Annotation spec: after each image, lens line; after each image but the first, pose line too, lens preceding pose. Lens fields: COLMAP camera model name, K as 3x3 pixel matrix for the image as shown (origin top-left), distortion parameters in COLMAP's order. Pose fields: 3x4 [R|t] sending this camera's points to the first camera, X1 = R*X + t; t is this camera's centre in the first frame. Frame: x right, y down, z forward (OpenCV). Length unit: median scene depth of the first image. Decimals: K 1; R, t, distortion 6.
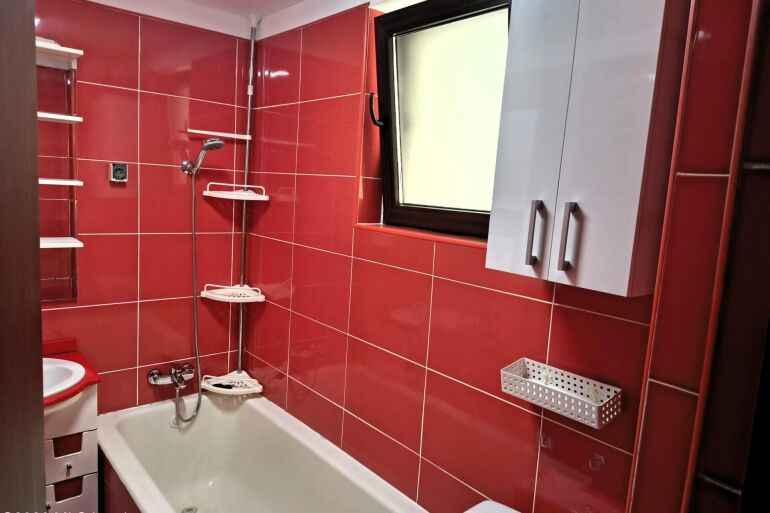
lens RADIAL K [[521.6, 0, 379.6], [0, 521.6, 255.9], [0, 0, 1]] dist [0.045602, -0.053798]
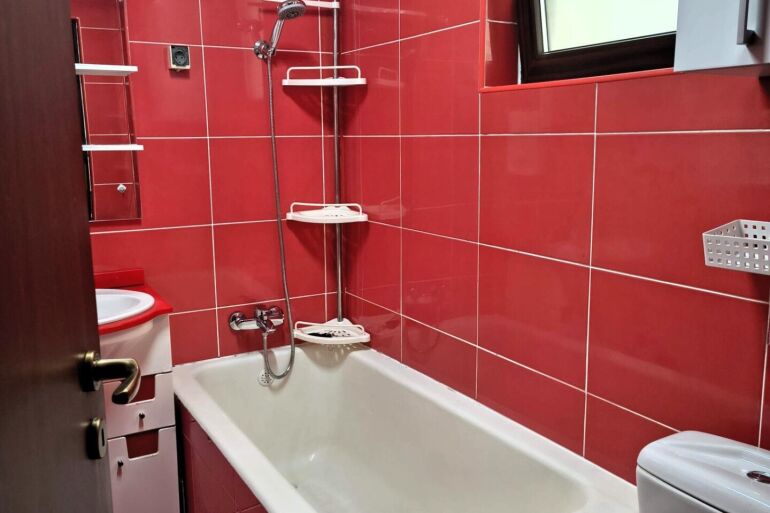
lens RADIAL K [[699.8, 0, 387.5], [0, 699.8, 252.5], [0, 0, 1]] dist [0.049841, 0.000000]
pose [[0.980840, -0.040994, -0.190455, 0.001382], [0.046936, 0.998539, 0.026792, 0.120967], [0.189078, -0.035217, 0.981330, 0.007305]]
